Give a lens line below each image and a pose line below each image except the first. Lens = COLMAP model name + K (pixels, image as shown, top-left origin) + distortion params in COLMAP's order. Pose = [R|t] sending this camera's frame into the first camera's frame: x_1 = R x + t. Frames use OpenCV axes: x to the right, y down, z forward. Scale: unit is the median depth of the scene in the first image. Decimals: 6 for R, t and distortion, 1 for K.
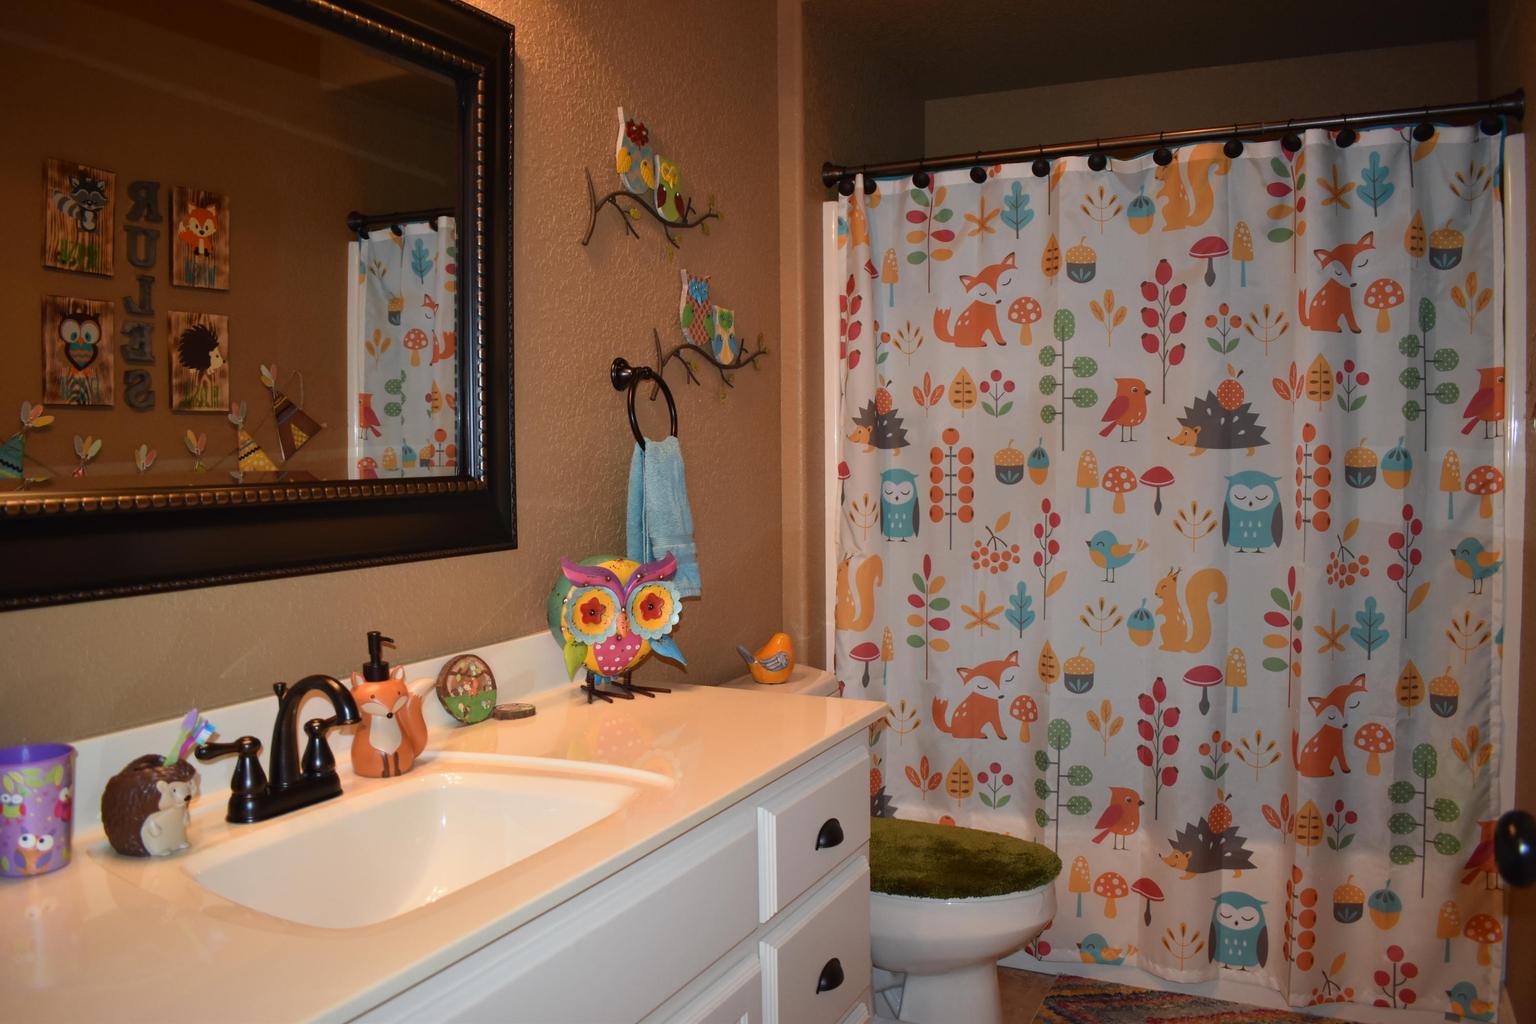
lens RADIAL K [[1205.4, 0, 765.5], [0, 1205.4, 507.0], [0, 0, 1]] dist [-0.099228, 0.022455]
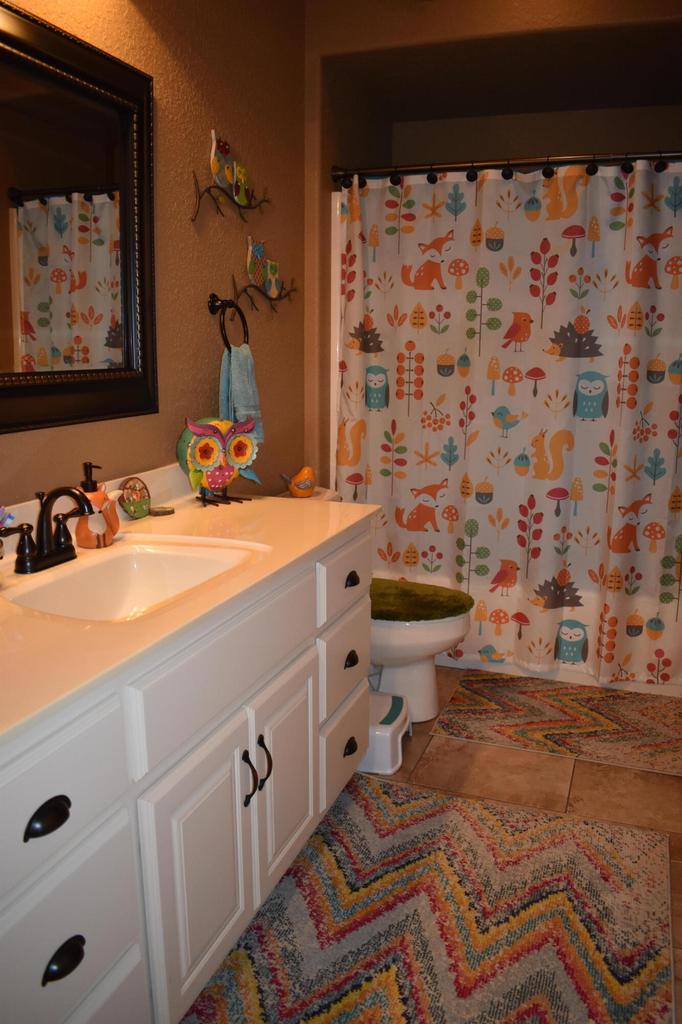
lens RADIAL K [[803.6, 0, 340.2], [0, 803.6, 514.8], [0, 0, 1]] dist [-0.099228, 0.022455]
pose [[0.994748, -0.003721, 0.102288, -0.055222], [-0.012228, 0.987862, 0.154853, 0.000120], [-0.101622, -0.155291, 0.982628, -0.086796]]
